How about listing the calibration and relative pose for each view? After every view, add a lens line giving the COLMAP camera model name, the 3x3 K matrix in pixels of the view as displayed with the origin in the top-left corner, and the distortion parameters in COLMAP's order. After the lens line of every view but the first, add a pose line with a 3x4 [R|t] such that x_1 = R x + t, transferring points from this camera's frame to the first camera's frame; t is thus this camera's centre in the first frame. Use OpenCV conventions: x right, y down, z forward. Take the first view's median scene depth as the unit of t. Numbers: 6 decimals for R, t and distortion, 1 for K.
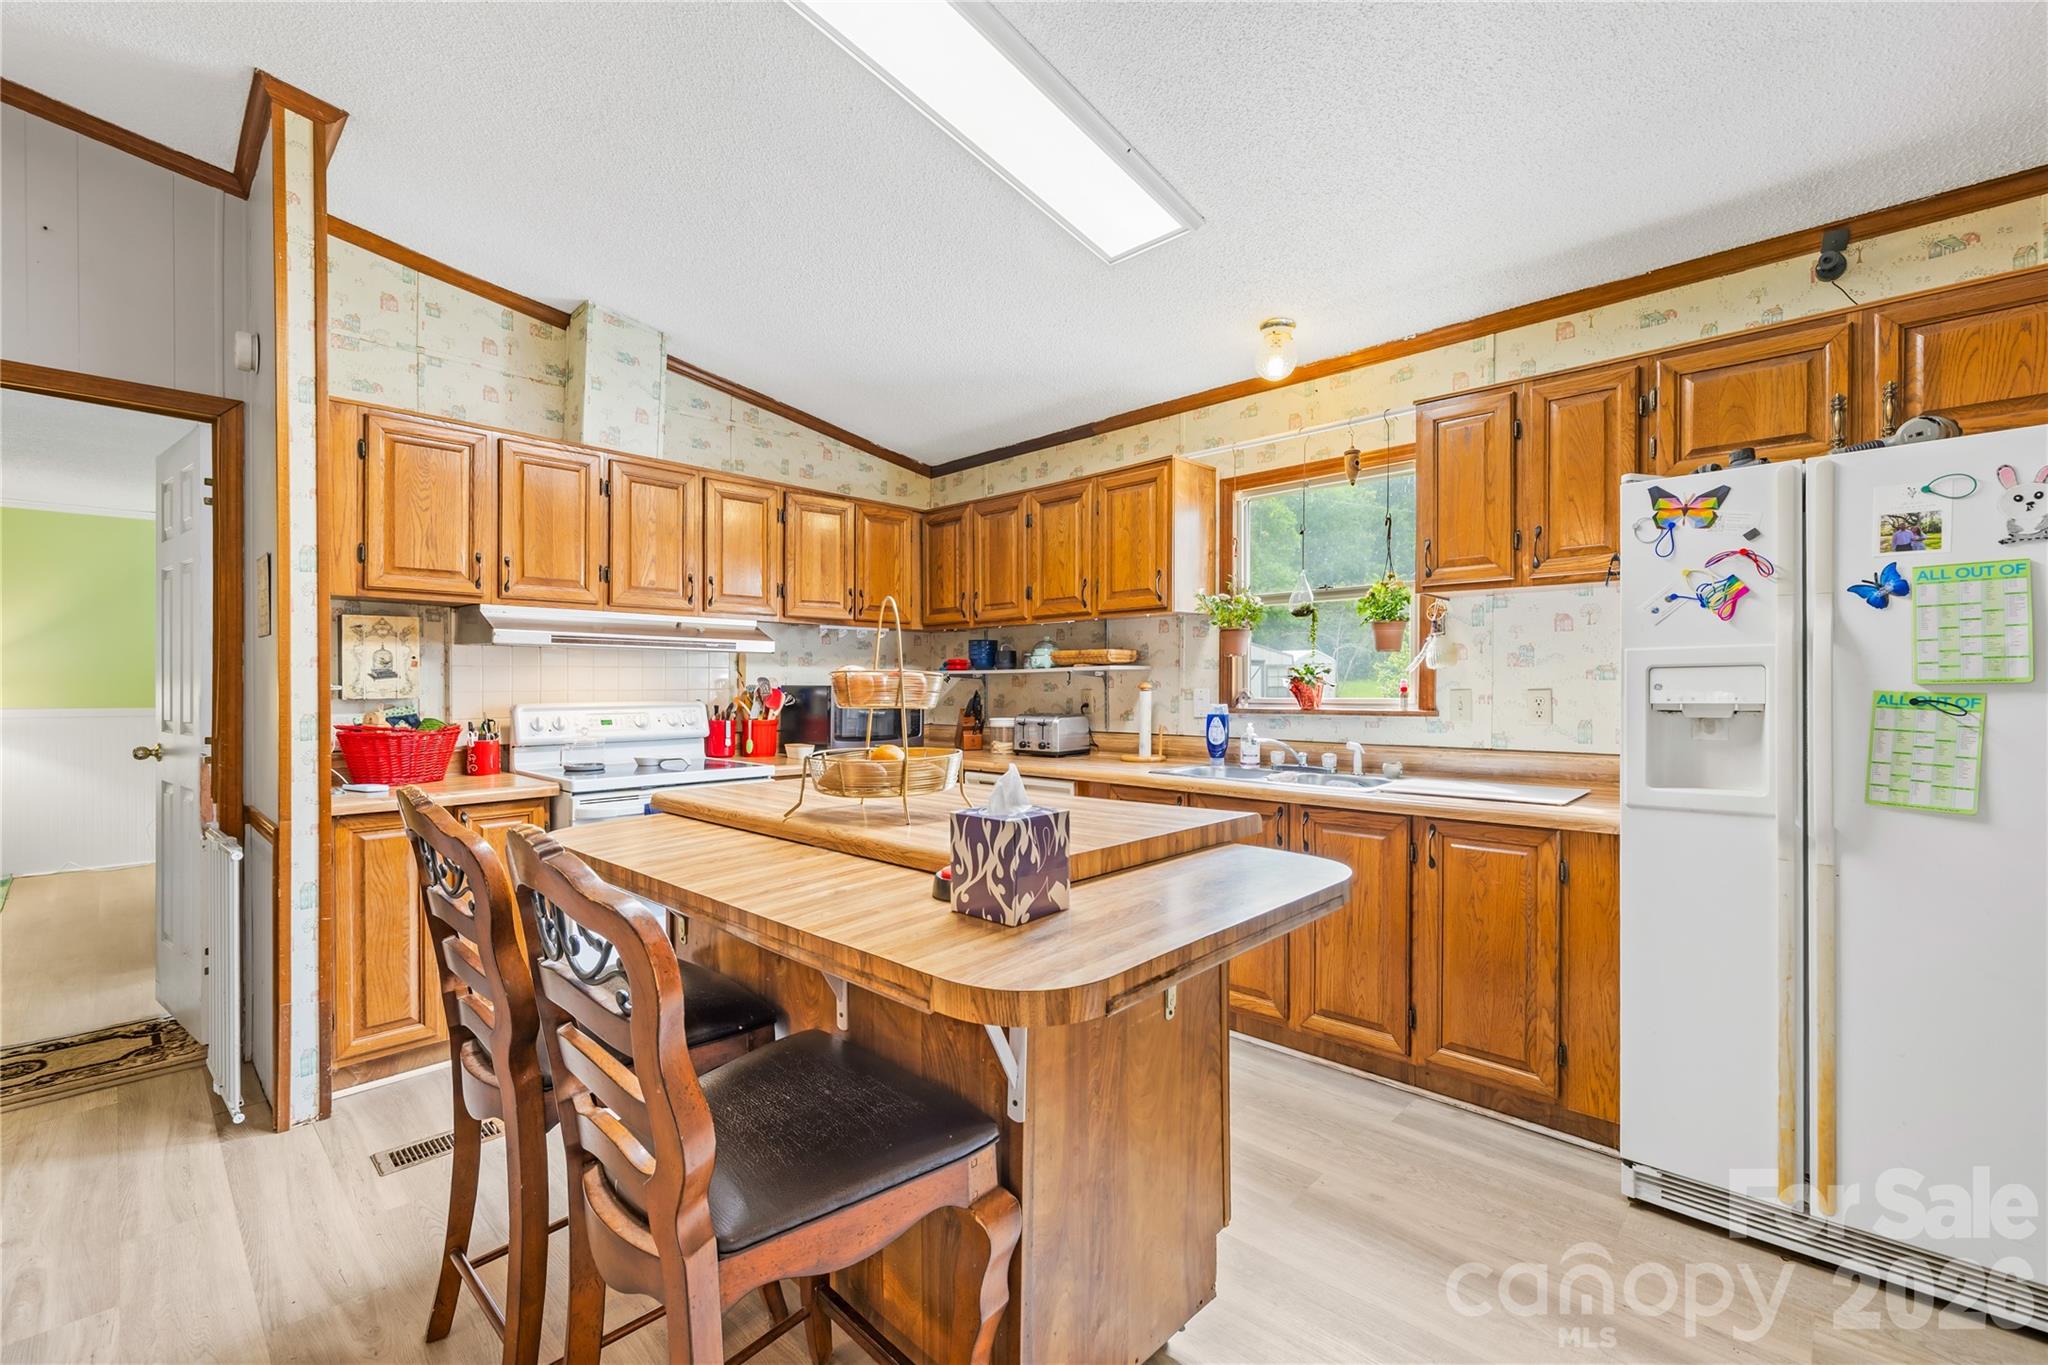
lens RADIAL K [[865.7, 0, 1013.9], [0, 865.7, 691.1], [0, 0, 1]] dist [-0.003348, 0.000163]
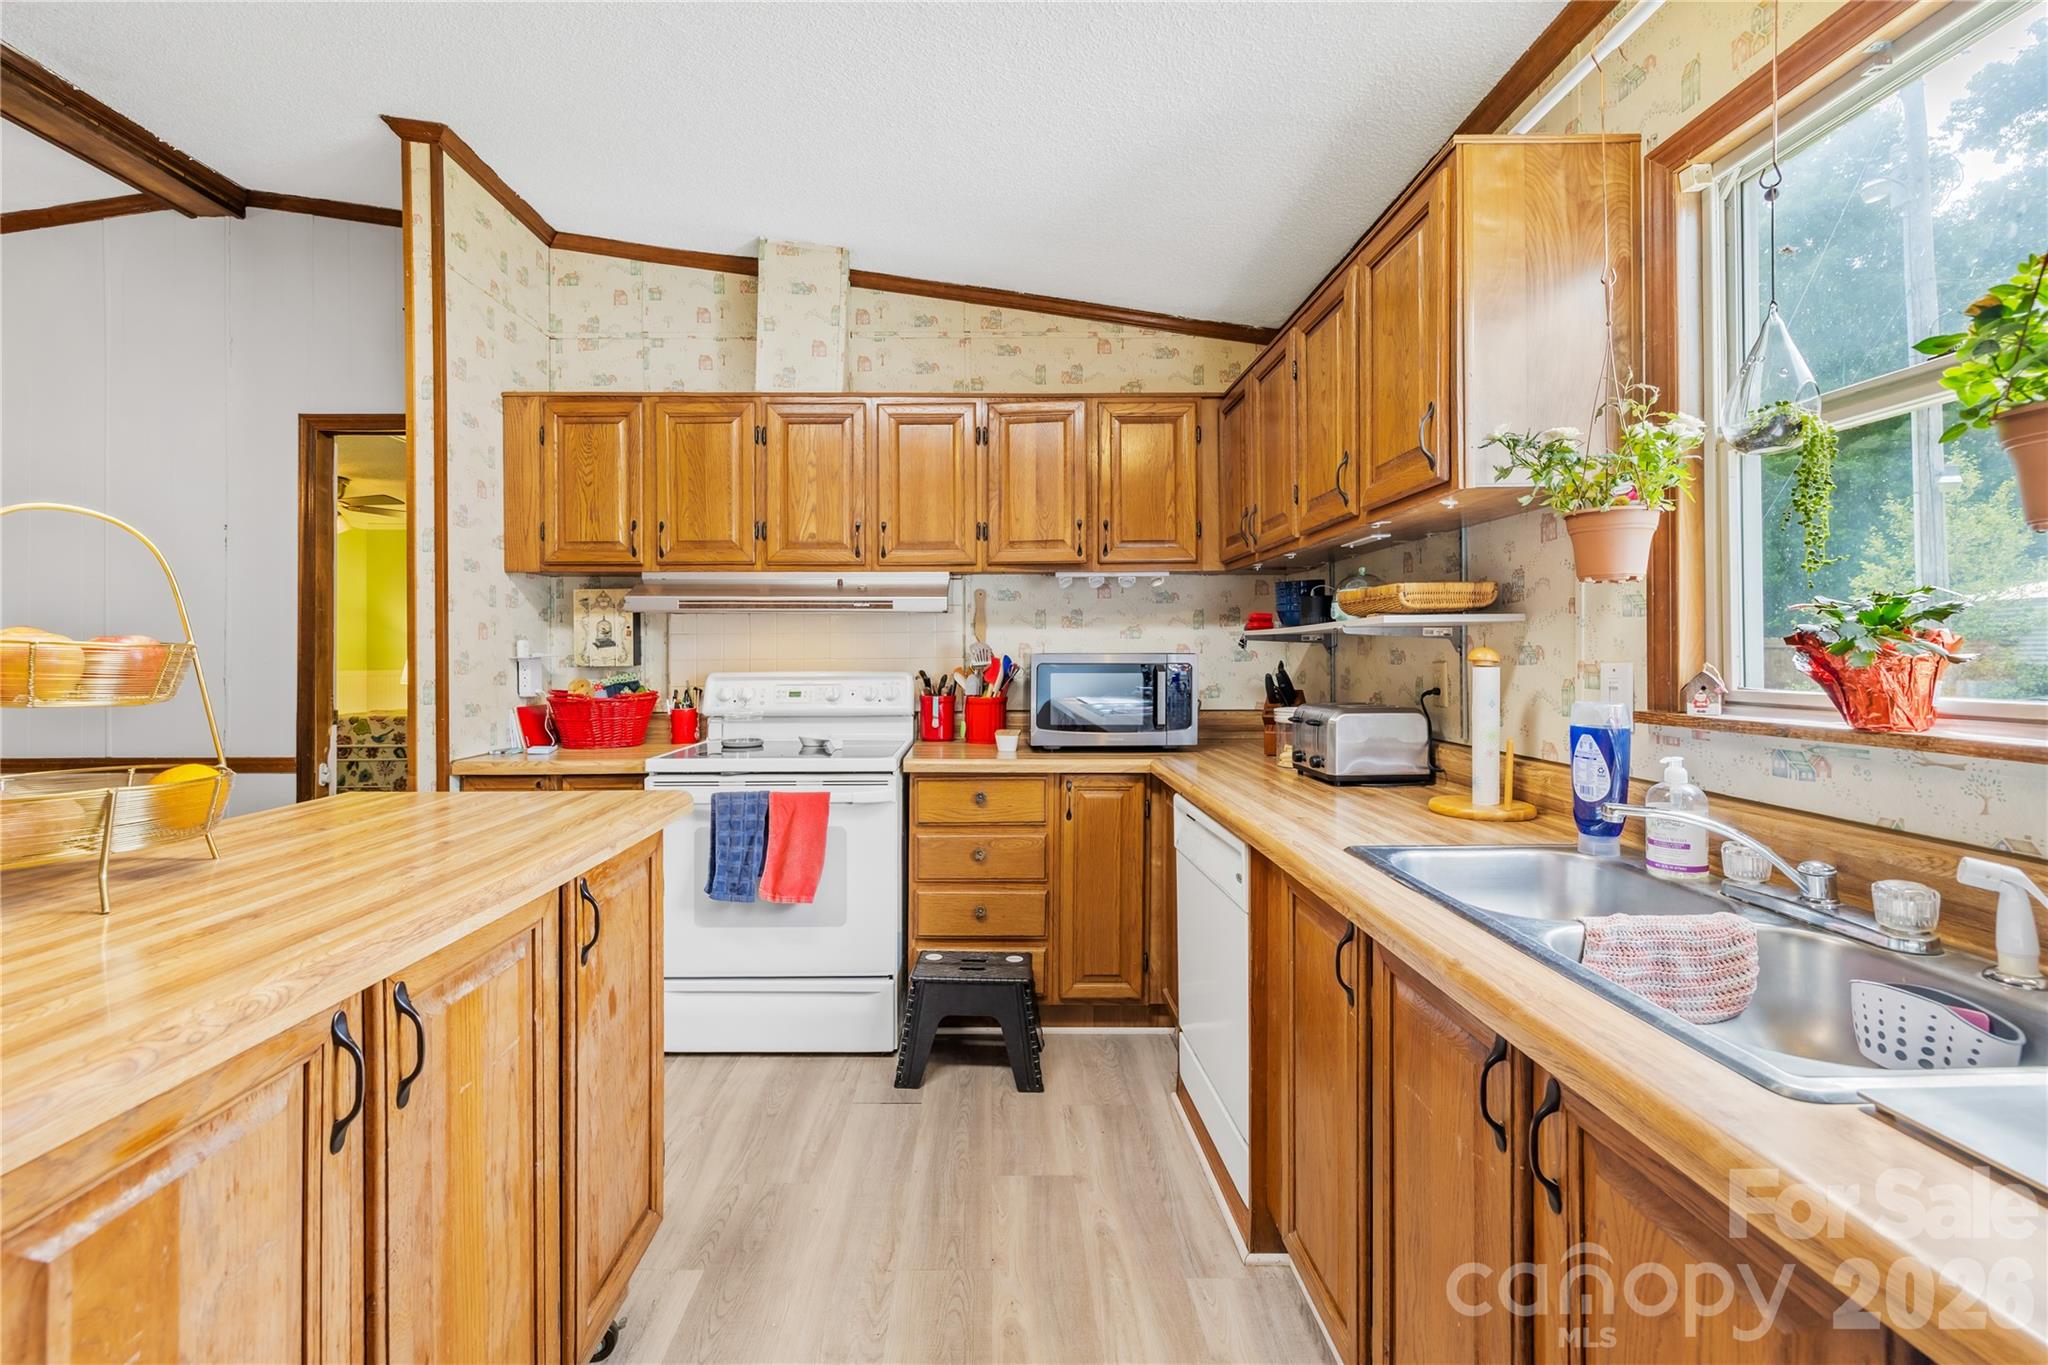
lens RADIAL K [[865.7, 0, 1001.0], [0, 865.7, 646.0], [0, 0, 1]] dist [-0.003348, 0.000163]
pose [[0.697430, -0.004064, -0.716642, 0.375791], [-0.002428, 0.999965, -0.008034, -0.008697], [0.716649, 0.007343, 0.697395, 0.591542]]
